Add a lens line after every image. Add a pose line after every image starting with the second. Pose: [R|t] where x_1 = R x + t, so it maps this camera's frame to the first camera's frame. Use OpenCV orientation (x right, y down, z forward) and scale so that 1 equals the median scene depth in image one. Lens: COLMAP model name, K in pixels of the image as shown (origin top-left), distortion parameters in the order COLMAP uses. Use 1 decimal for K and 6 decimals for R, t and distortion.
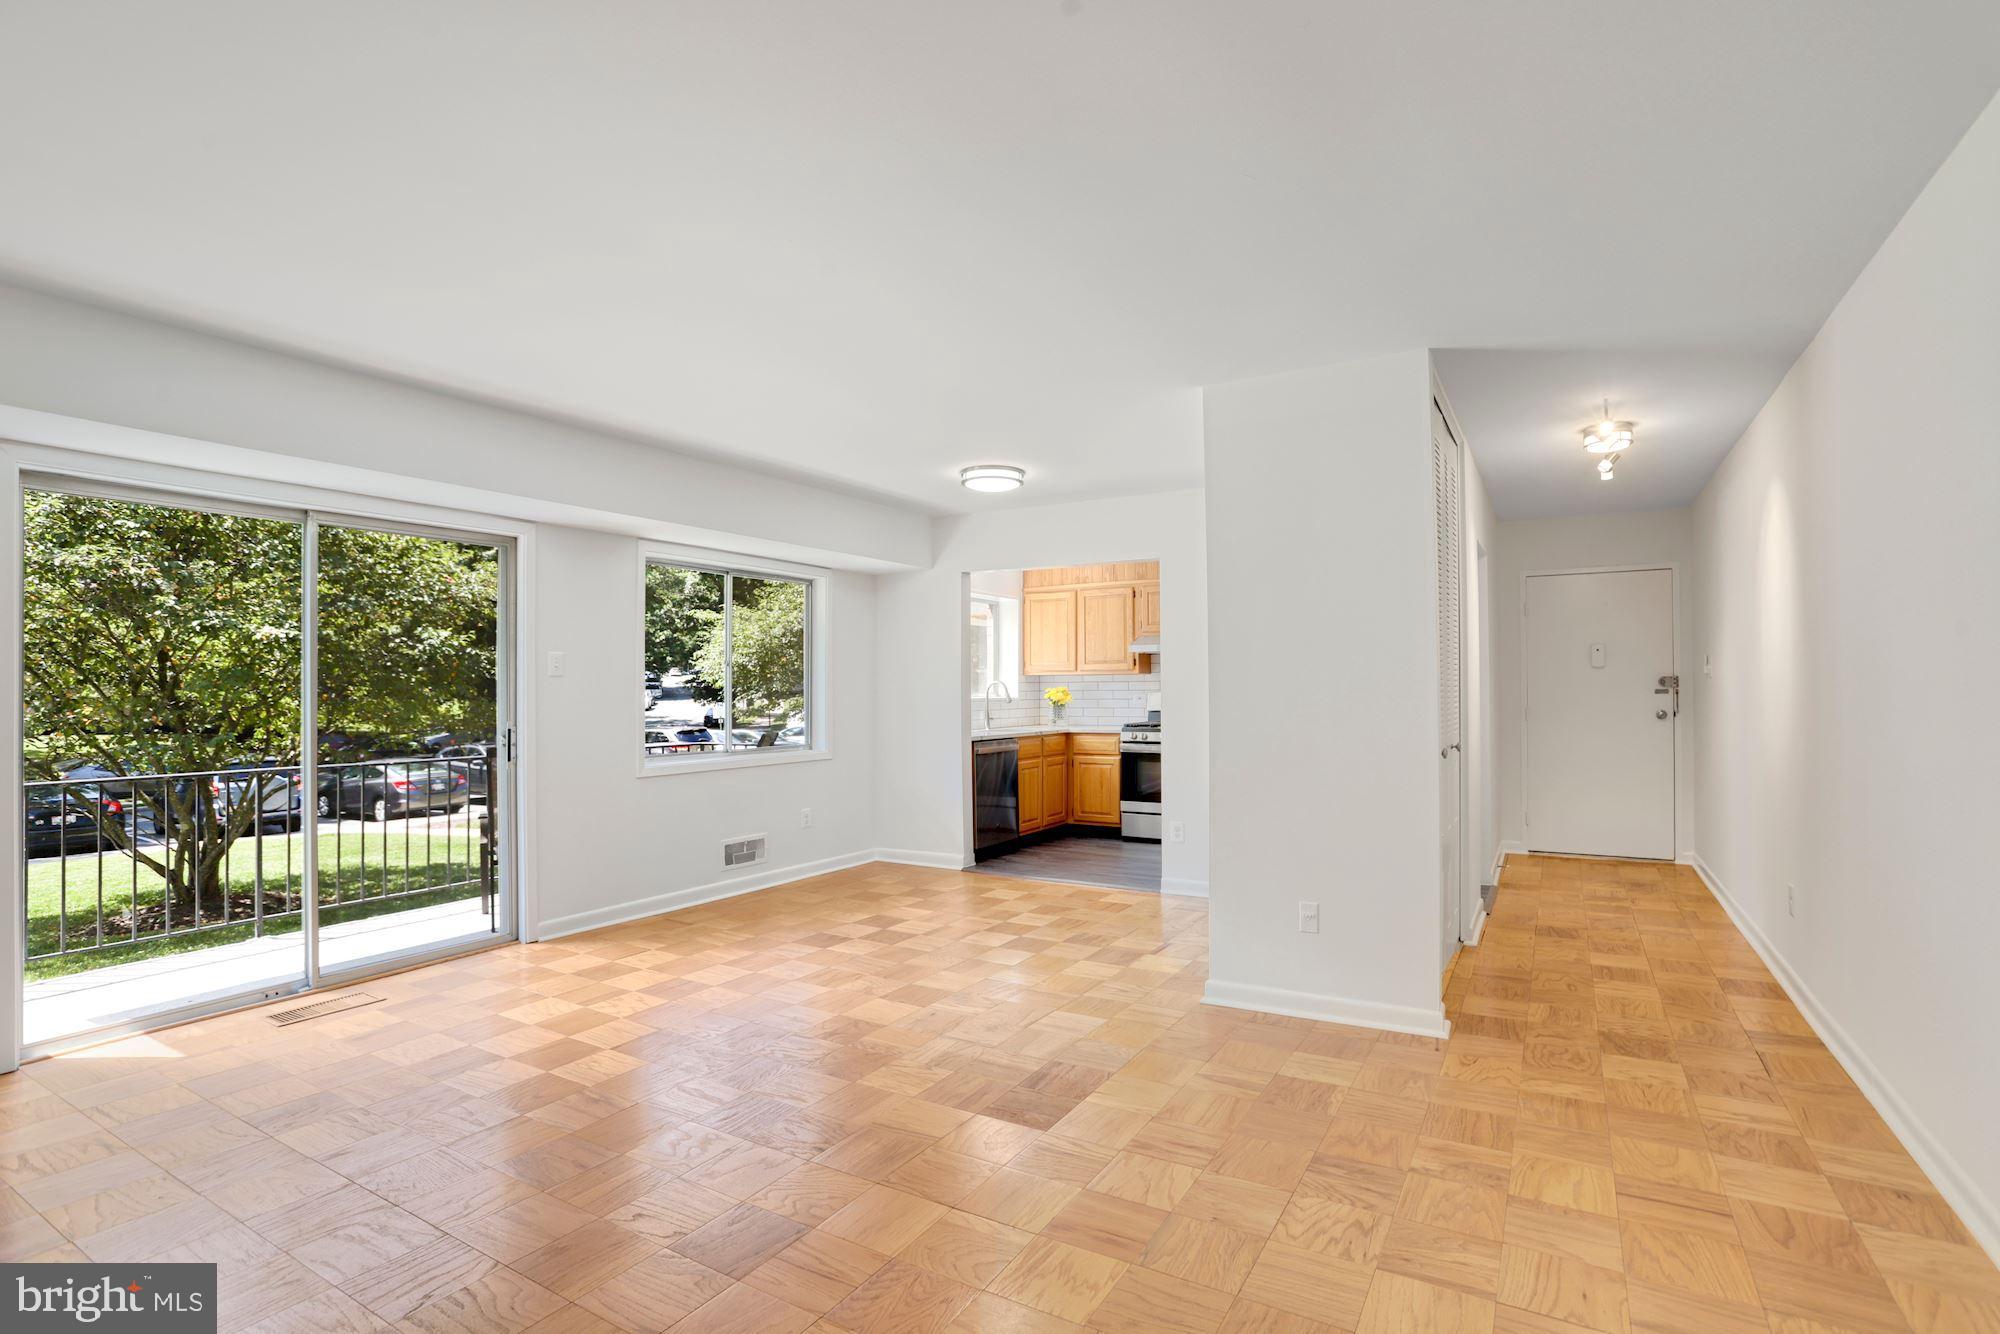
lens RADIAL K [[983.7, 0, 1029.7], [0, 983.7, 673.7], [0, 0, 1]] dist [-0.075803, 0.034010]
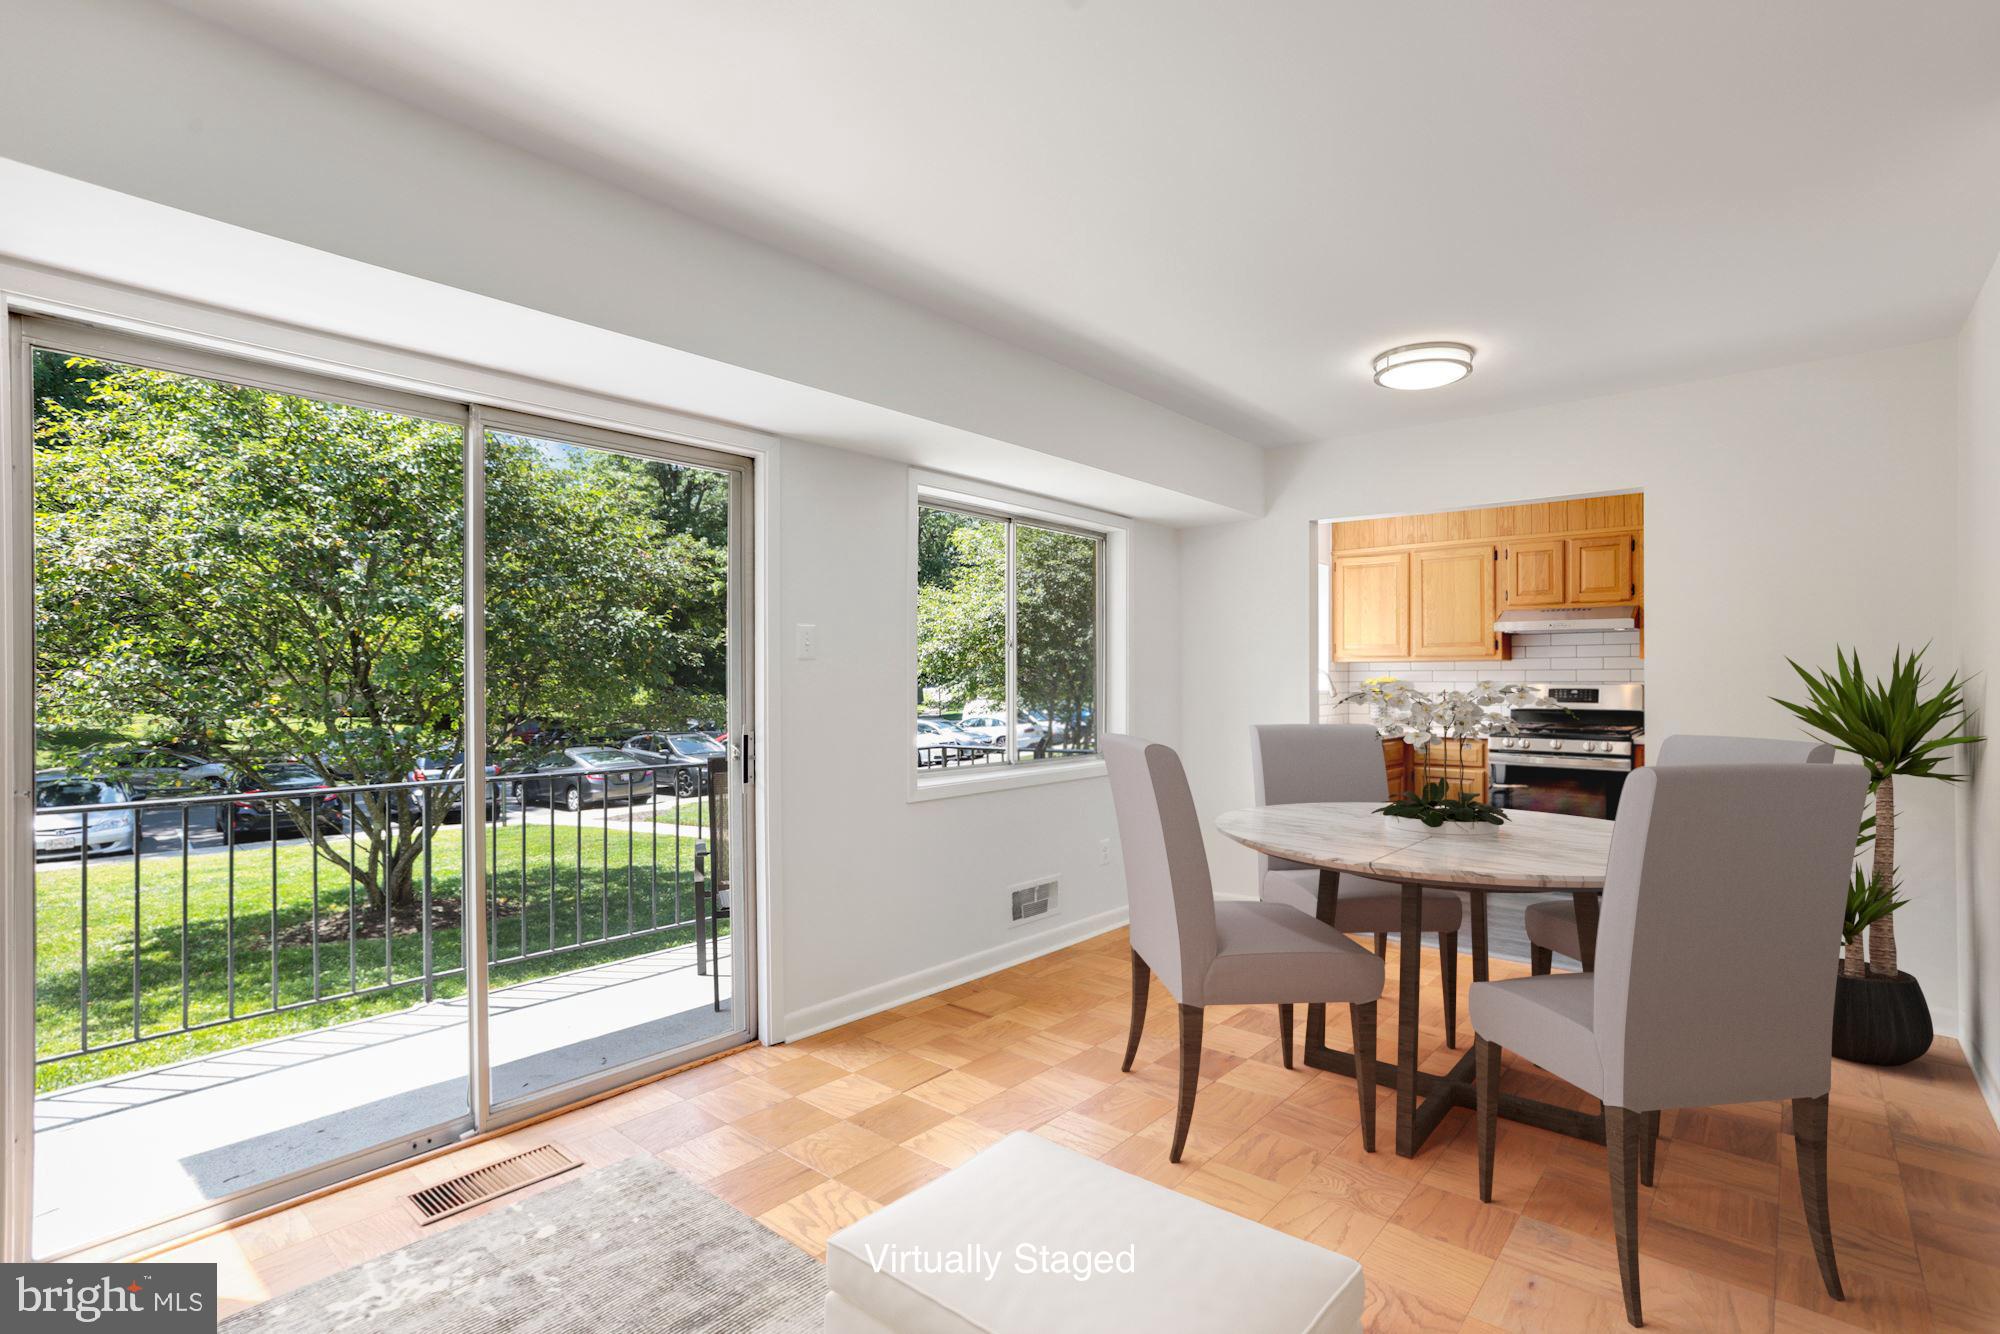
lens RADIAL K [[996.1, 0, 998.0], [0, 996.1, 677.0], [0, 0, 1]] dist [-0.042697, 0.000147]
pose [[0.981942, 0.004573, -0.189125, -0.126644], [-0.002098, 0.999910, 0.013287, 0.003738], [0.189169, -0.012651, 0.981863, 0.187130]]
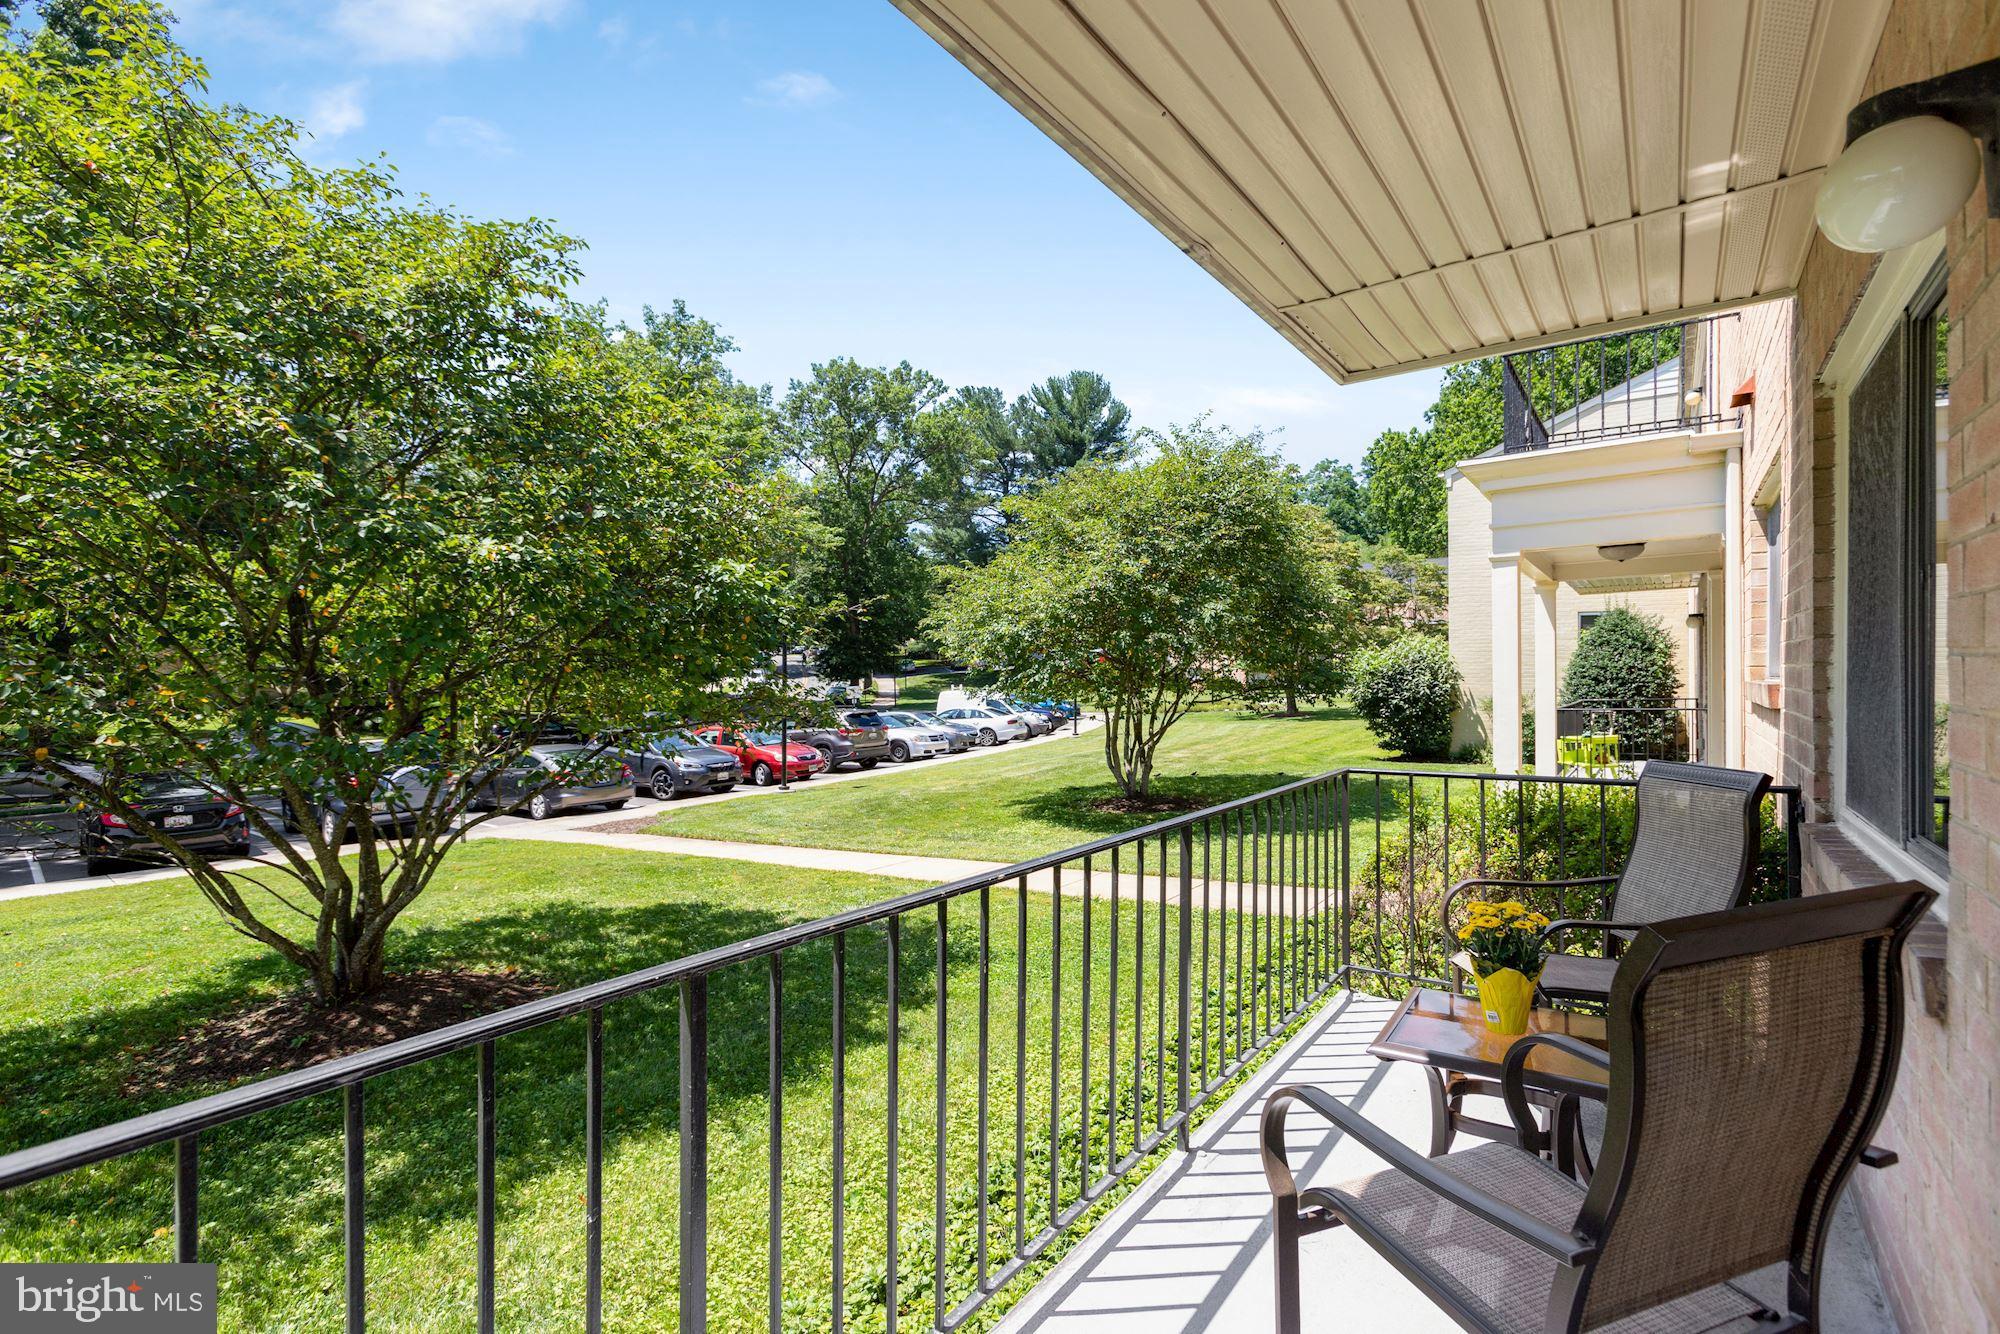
lens RADIAL K [[964.9, 0, 1000.0], [0, 964.9, 667.0], [0, 0, 1]] dist [-0.003169, -0.000447]
pose [[0.993803, 0.008387, -0.110837, -0.403016], [-0.006948, 0.999887, 0.013360, 0.009271], [0.110936, -0.012507, 0.993749, 0.437867]]
